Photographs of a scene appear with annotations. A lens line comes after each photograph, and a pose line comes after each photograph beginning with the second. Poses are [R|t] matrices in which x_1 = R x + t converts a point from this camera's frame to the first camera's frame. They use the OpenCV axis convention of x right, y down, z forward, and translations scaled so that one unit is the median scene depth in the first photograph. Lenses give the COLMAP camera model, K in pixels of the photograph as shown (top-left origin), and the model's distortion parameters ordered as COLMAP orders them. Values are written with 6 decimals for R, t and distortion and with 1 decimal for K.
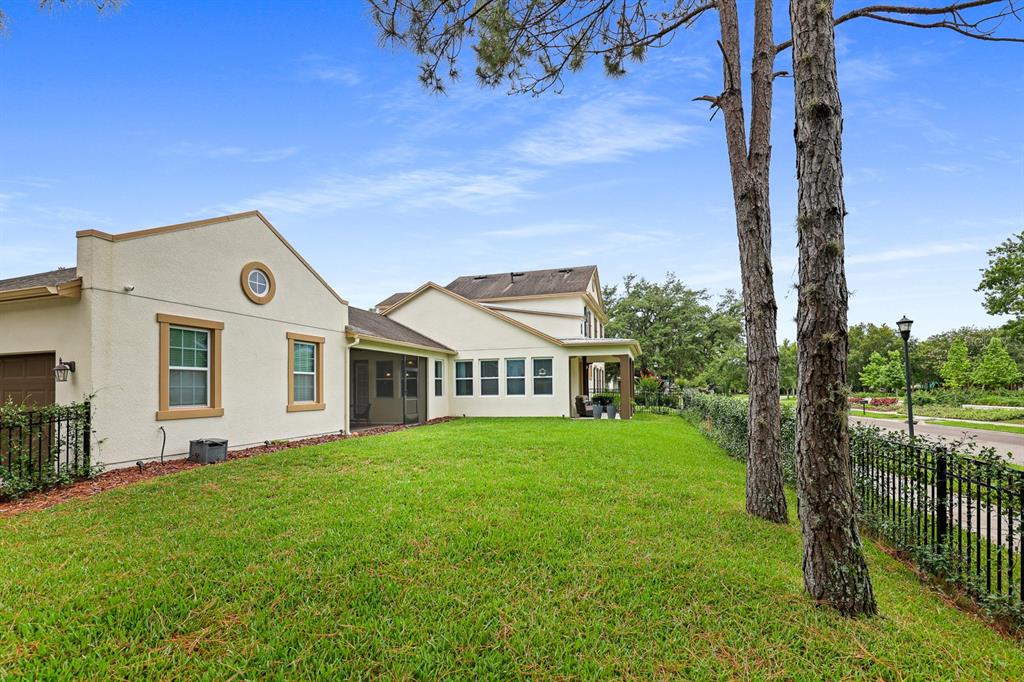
lens RADIAL K [[474.3, 0, 515.0], [0, 474.3, 380.1], [0, 0, 1]] dist [0.001654, 0.000428]
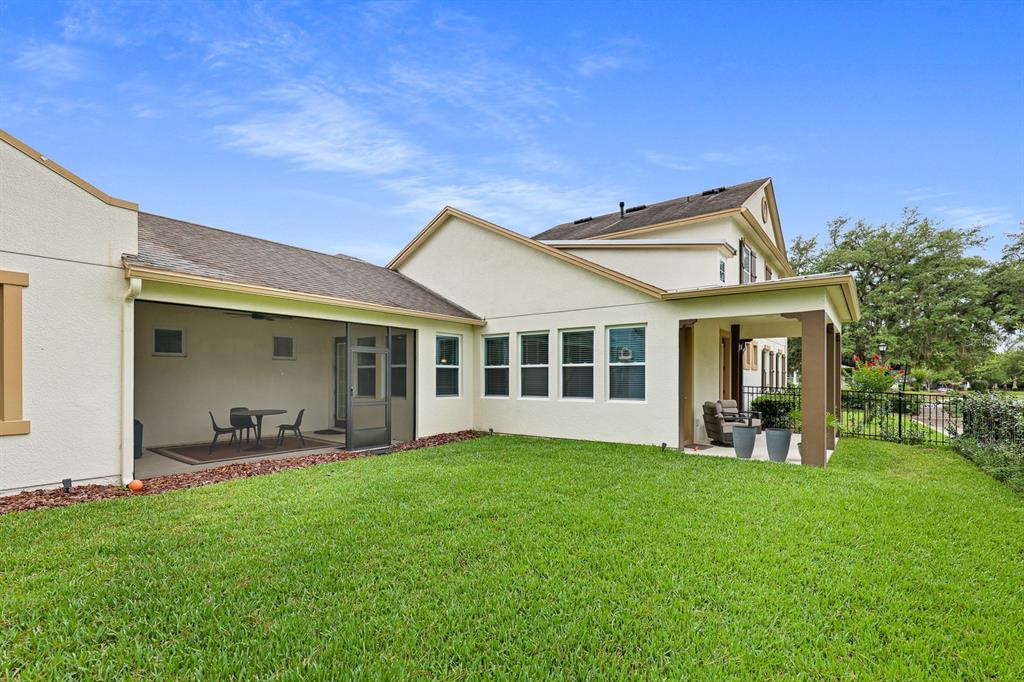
lens RADIAL K [[474.3, 0, 515.0], [0, 474.3, 380.1], [0, 0, 1]] dist [0.001654, 0.000428]
pose [[0.936523, 0.014784, -0.350295, 0.119049], [-0.006369, 0.999663, 0.025161, -0.001548], [0.350549, -0.021333, 0.936301, 0.464012]]
